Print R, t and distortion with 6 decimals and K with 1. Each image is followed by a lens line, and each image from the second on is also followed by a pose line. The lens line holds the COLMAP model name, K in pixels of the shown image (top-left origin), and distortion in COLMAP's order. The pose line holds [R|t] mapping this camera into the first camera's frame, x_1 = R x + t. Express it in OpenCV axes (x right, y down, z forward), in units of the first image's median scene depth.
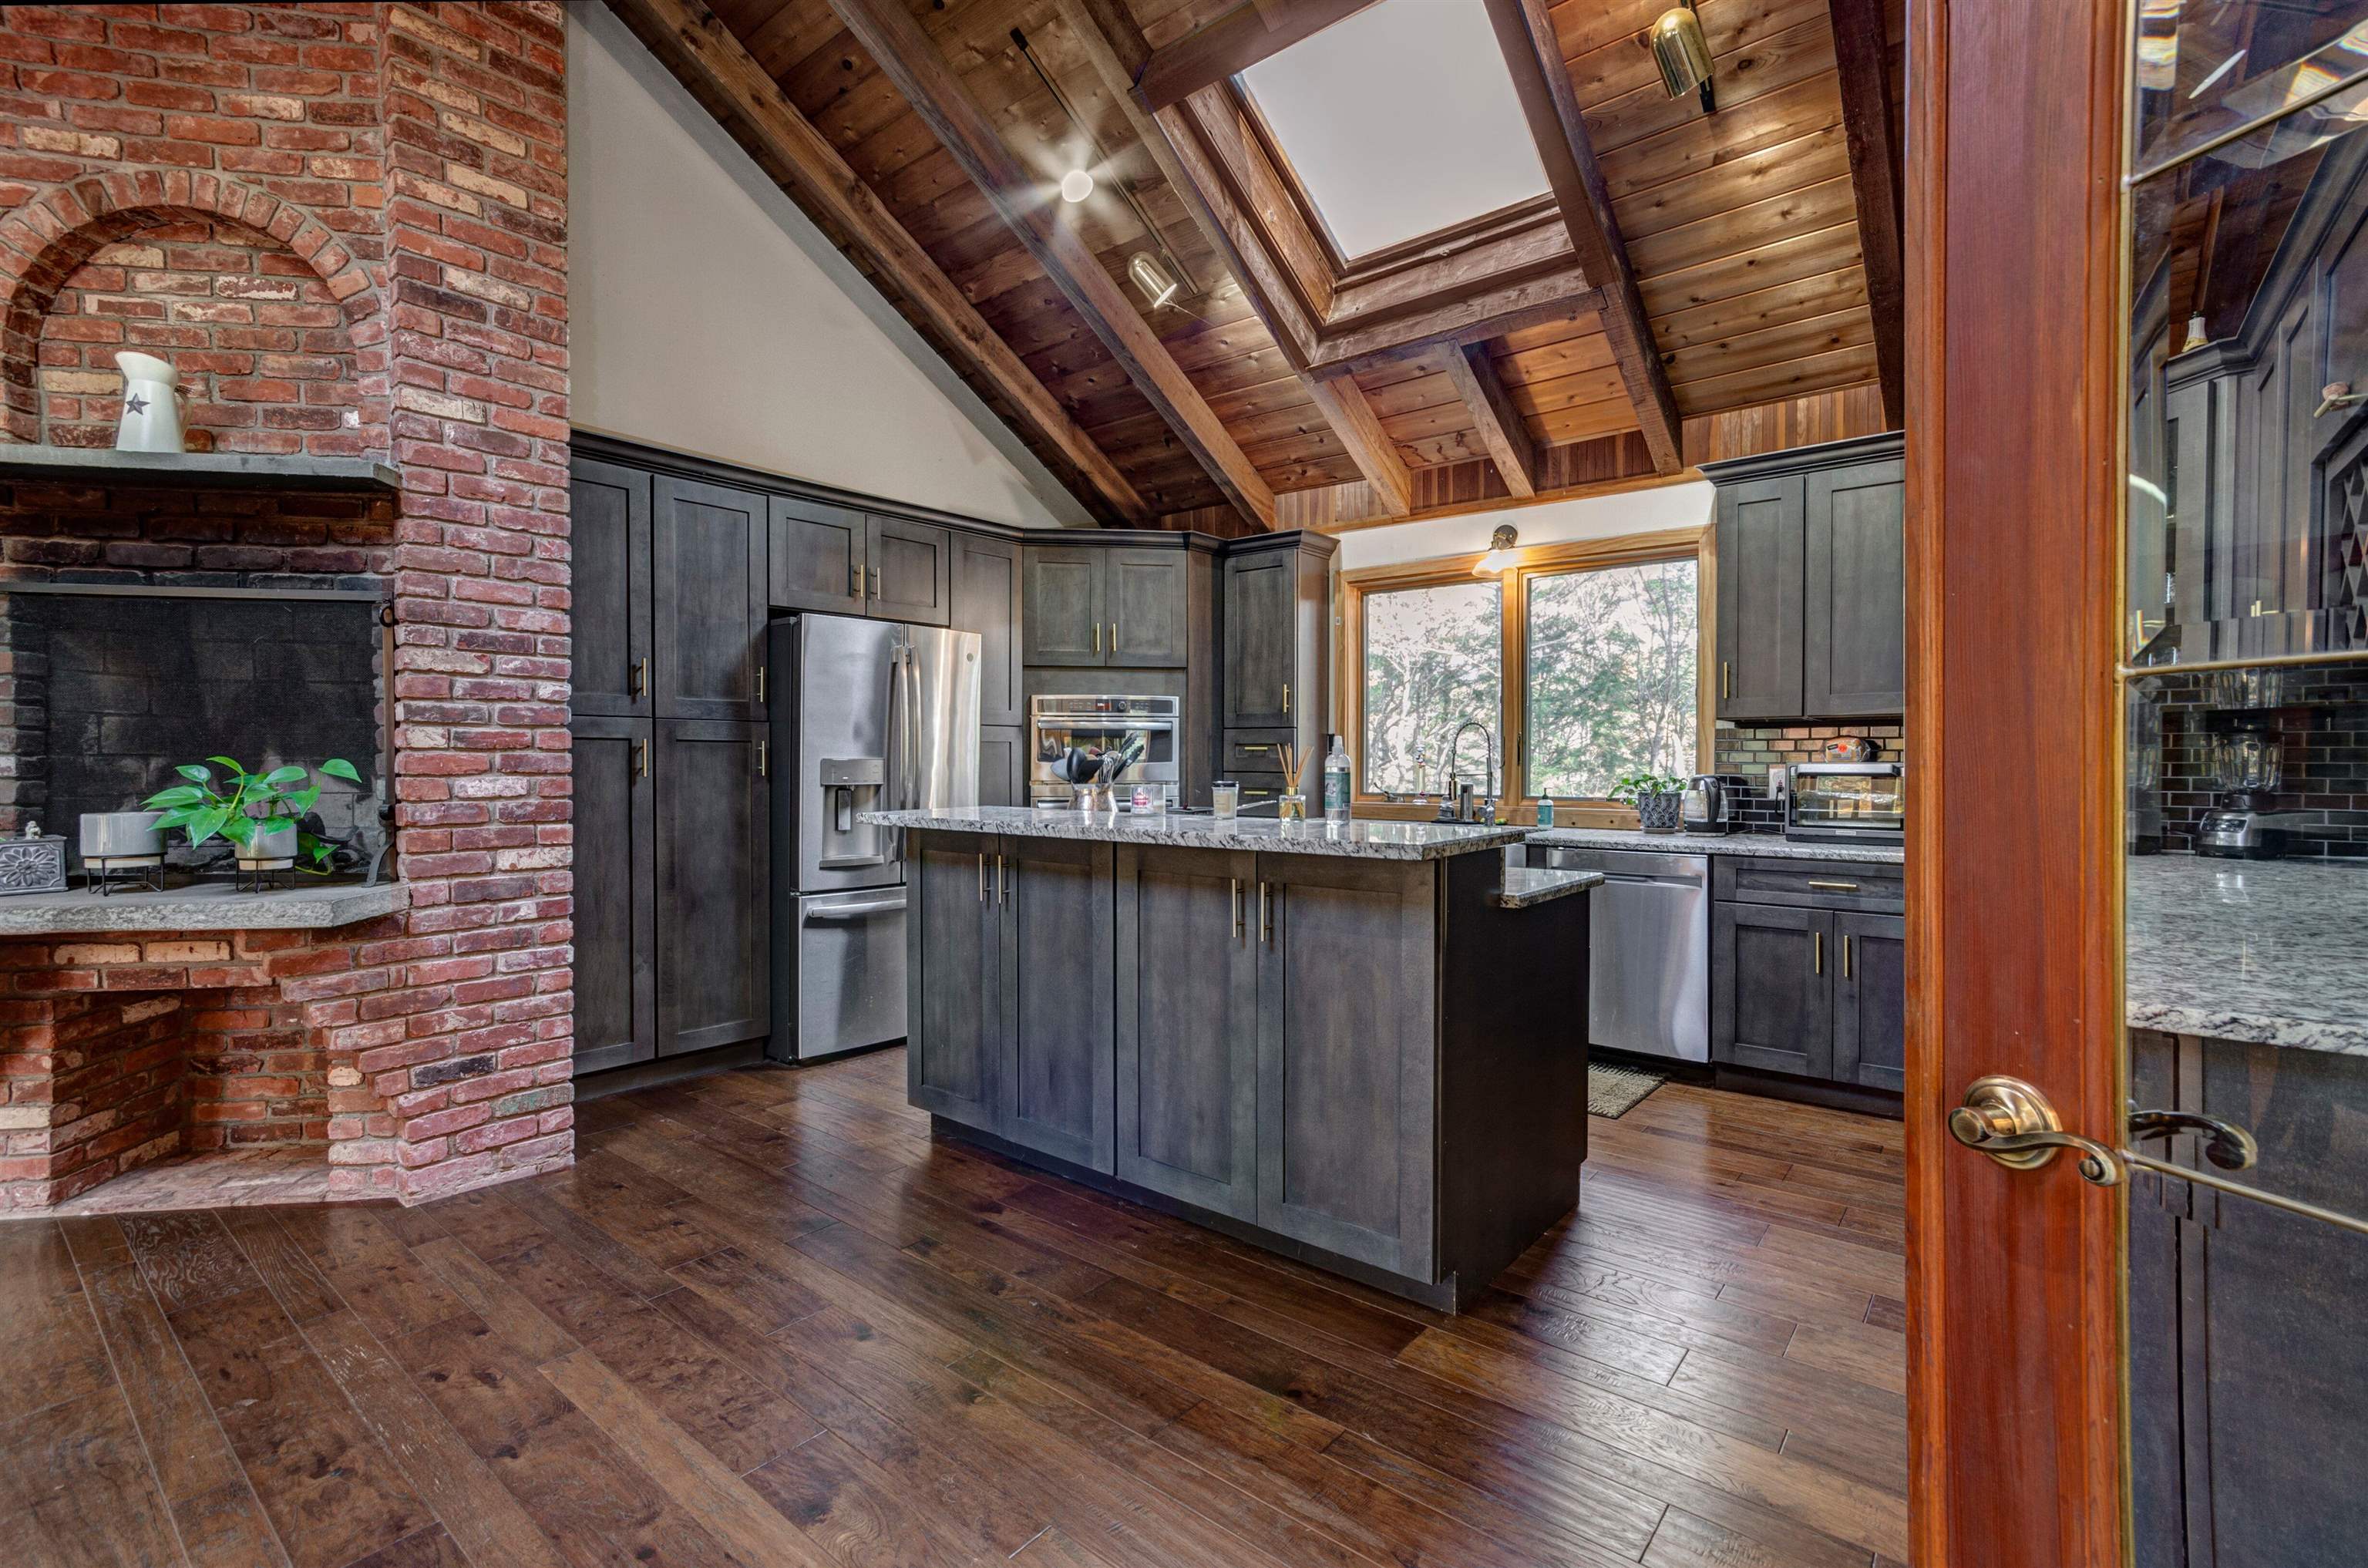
lens RADIAL K [[1032.2, 0, 1185.0], [0, 1032.2, 771.1], [0, 0, 1]] dist [0.011686, 0.002525]
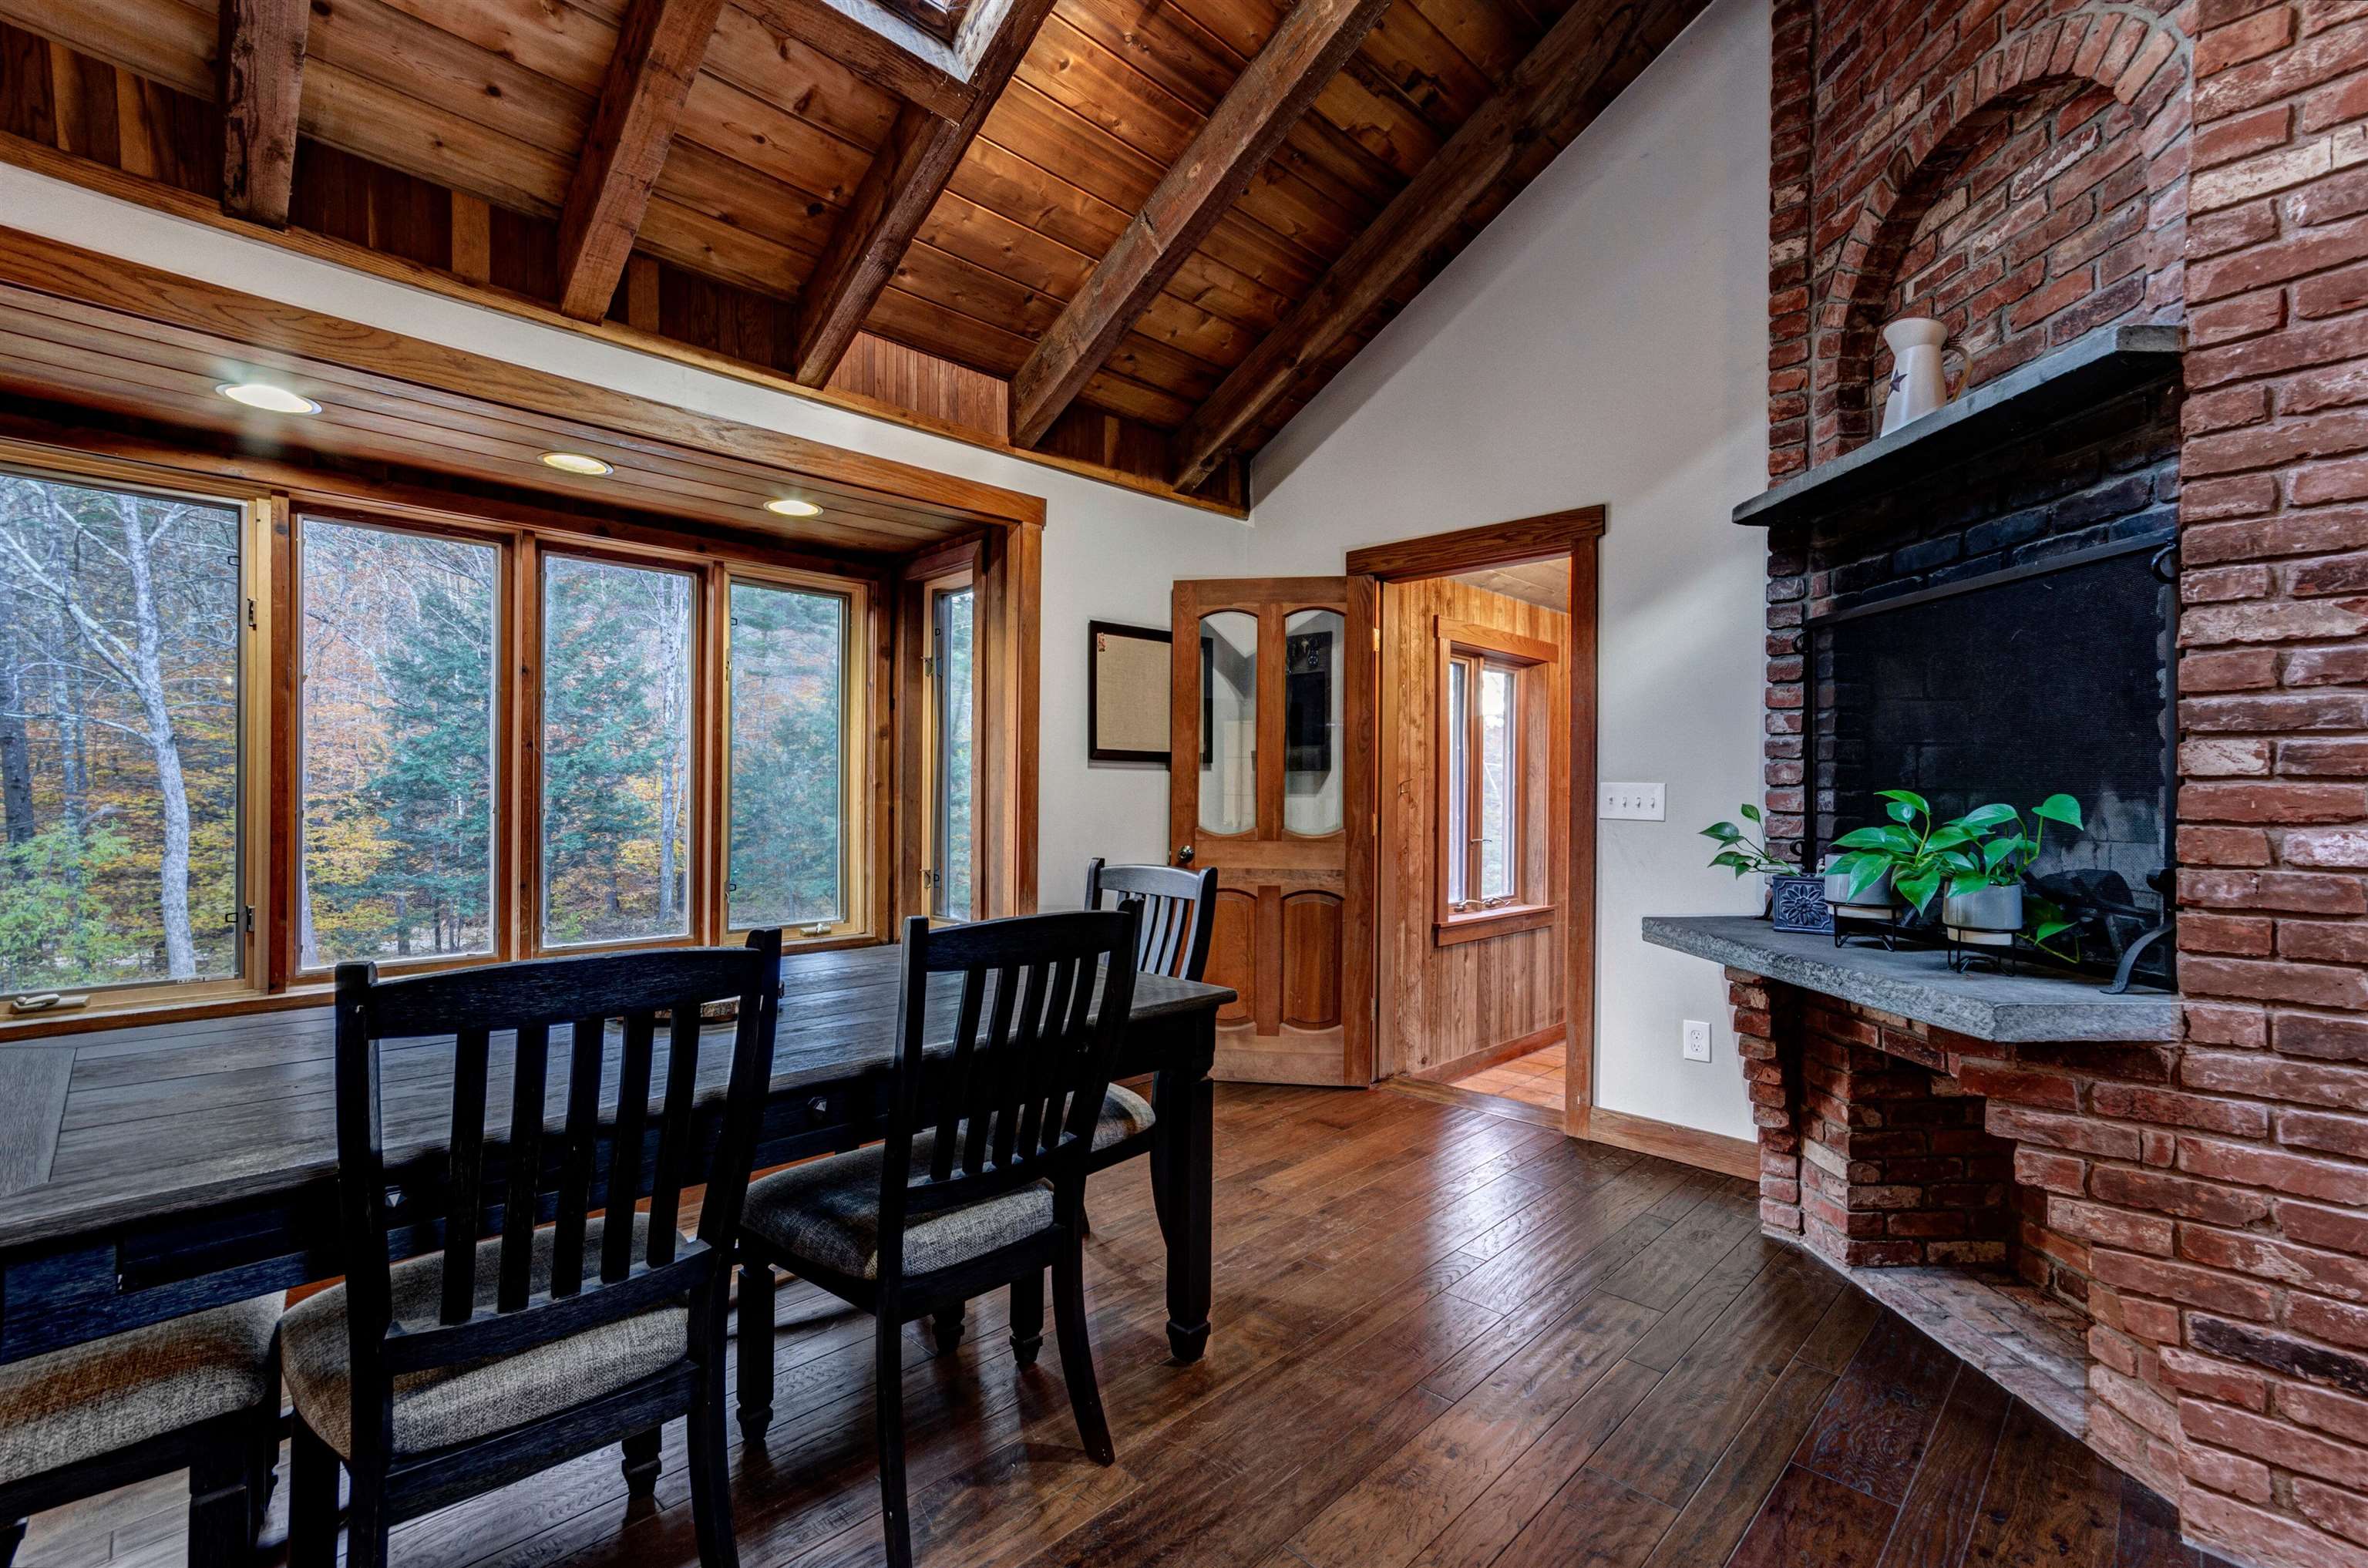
lens RADIAL K [[1032.2, 0, 1180.5], [0, 1032.2, 795.3], [0, 0, 1]] dist [0.011686, 0.002525]
pose [[-0.104775, 0.002526, -0.994493, -0.080203], [-0.017622, 0.999835, 0.004397, -0.003545], [0.994340, 0.017986, -0.104714, 0.474811]]
